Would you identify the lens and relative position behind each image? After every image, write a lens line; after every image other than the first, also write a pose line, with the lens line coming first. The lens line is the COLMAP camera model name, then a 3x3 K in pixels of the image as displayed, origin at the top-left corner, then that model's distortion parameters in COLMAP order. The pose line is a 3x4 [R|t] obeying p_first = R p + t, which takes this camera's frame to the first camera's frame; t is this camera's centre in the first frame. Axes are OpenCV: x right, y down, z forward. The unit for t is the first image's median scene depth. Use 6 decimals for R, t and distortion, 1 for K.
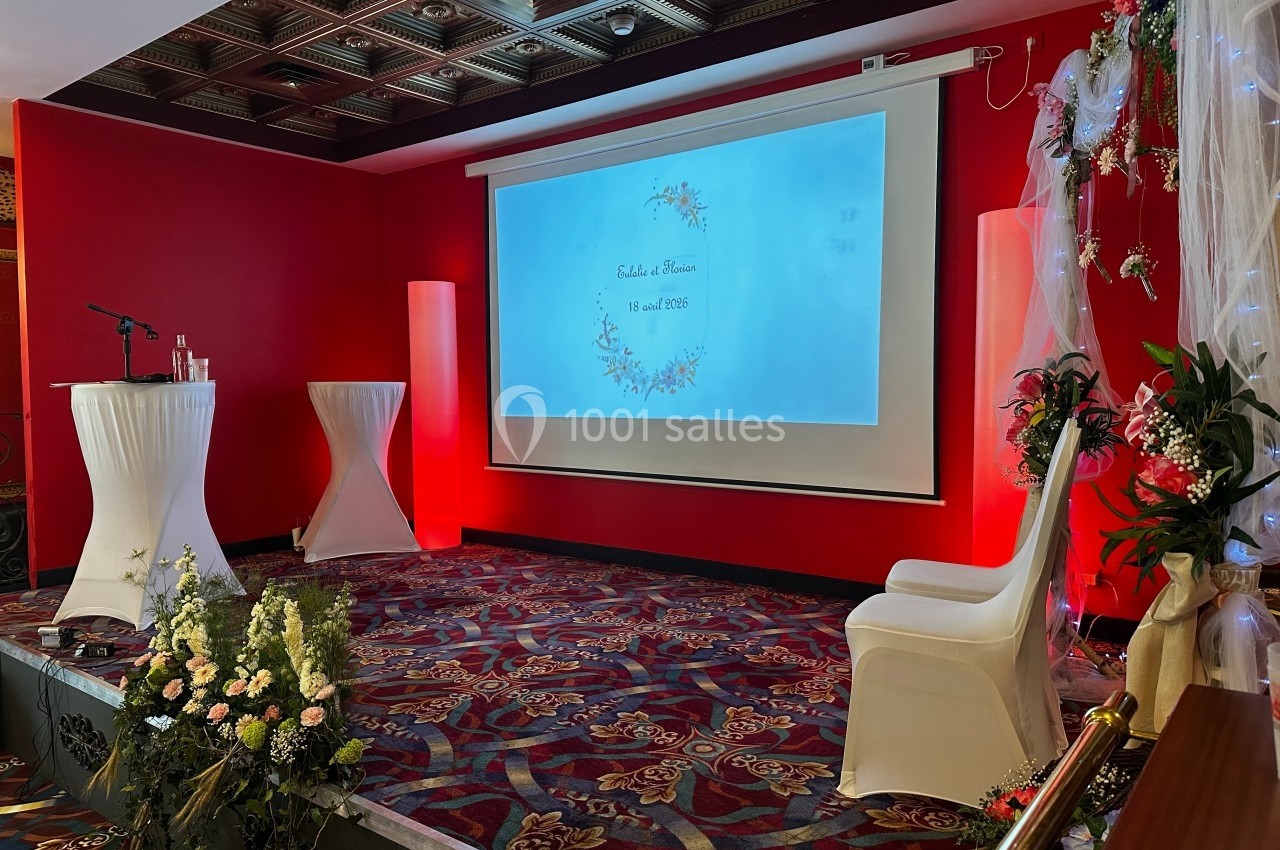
lens RADIAL K [[904.2, 0, 640.0], [0, 904.2, 425.0], [0, 0, 1]] dist [0.001891, 0.000760]
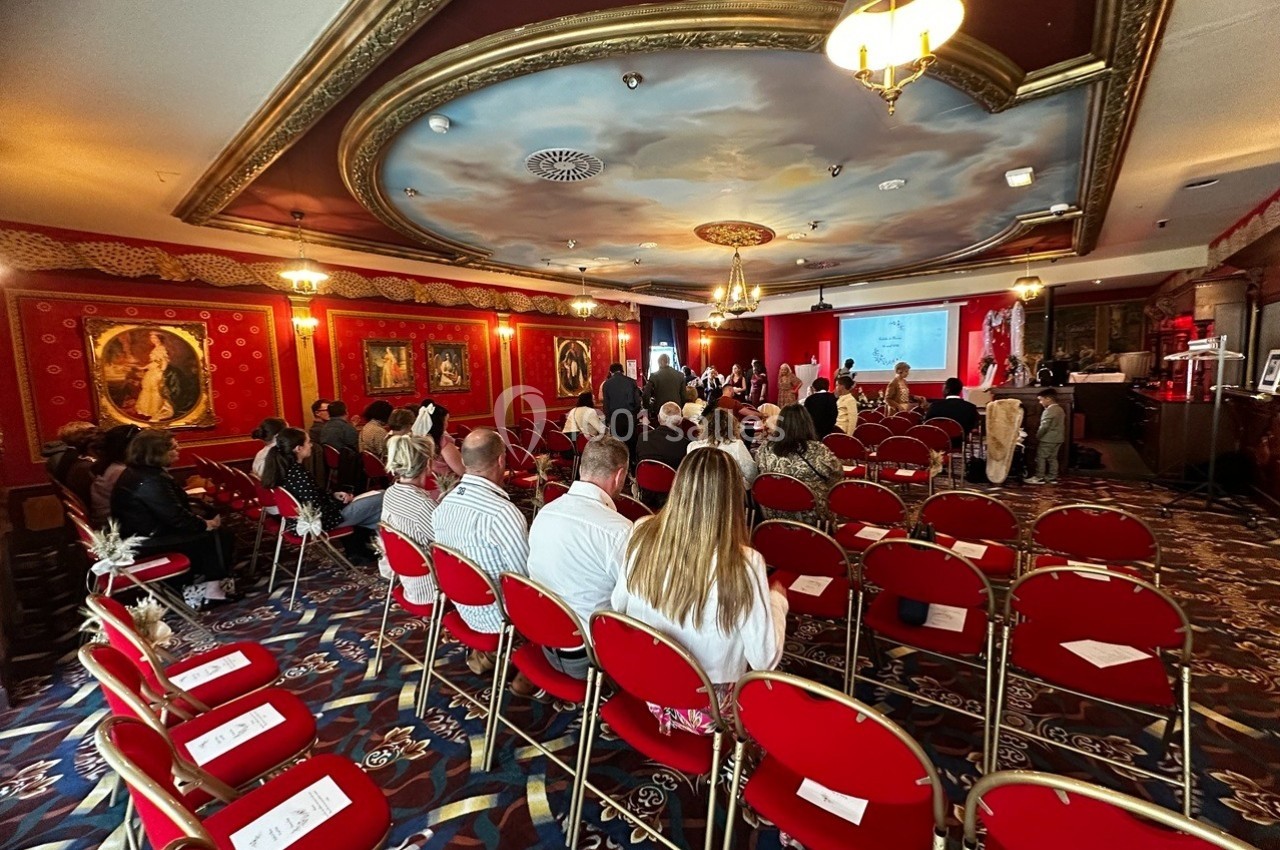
lens RADIAL K [[508.2, 0, 640.0], [0, 508.2, 425.0], [0, 0, 1]] dist [-0.001113, 0.000158]
pose [[0.999161, -0.027863, -0.030031, -1.520066], [0.029691, 0.997619, 0.062252, 0.098186], [0.028225, -0.063092, 0.997609, -2.166741]]
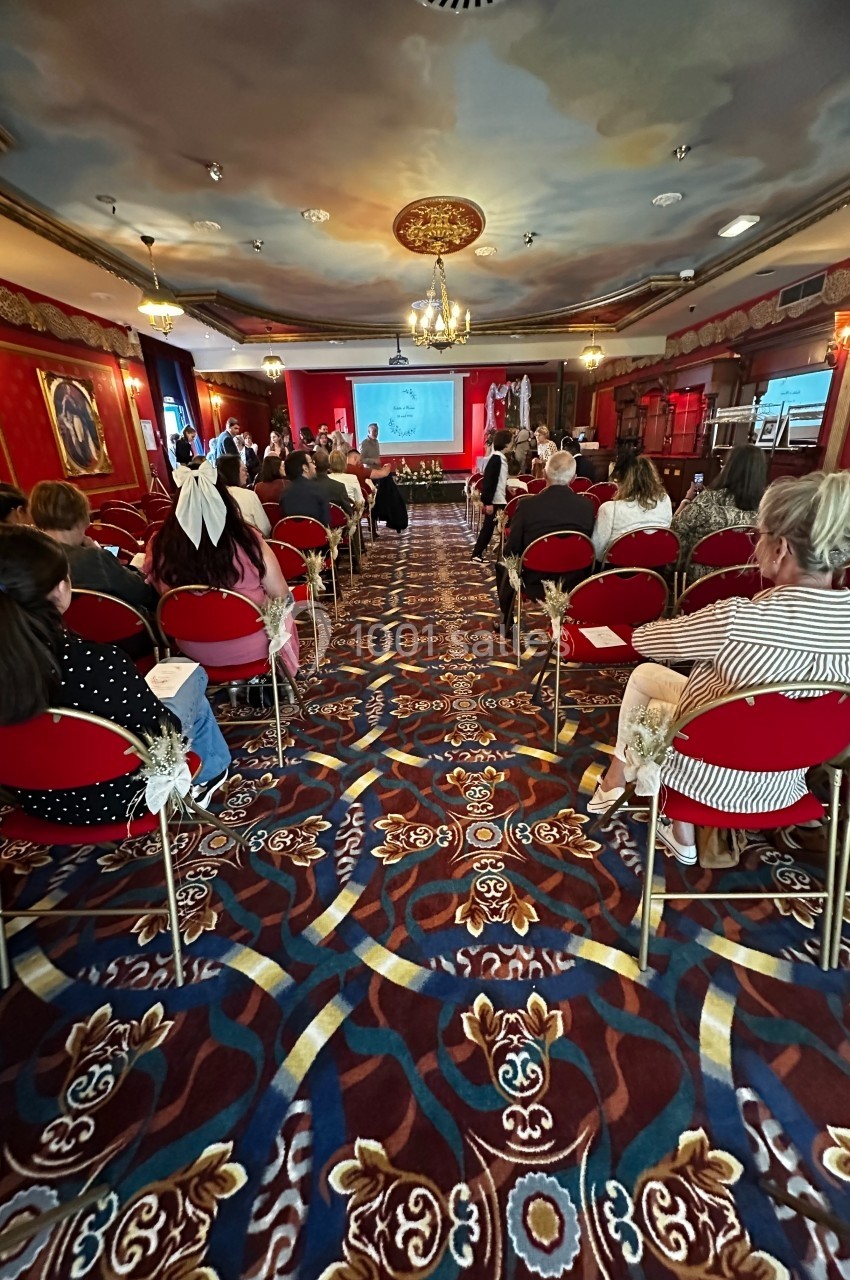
lens RADIAL K [[508.2, 0, 425.0], [0, 508.2, 640.0], [0, 0, 1]] dist [-0.001113, 0.000158]
pose [[0.782703, -0.246547, 0.571481, -2.118509], [0.053698, 0.941522, 0.332645, 0.117368], [-0.620074, -0.229675, 0.750172, -1.685740]]
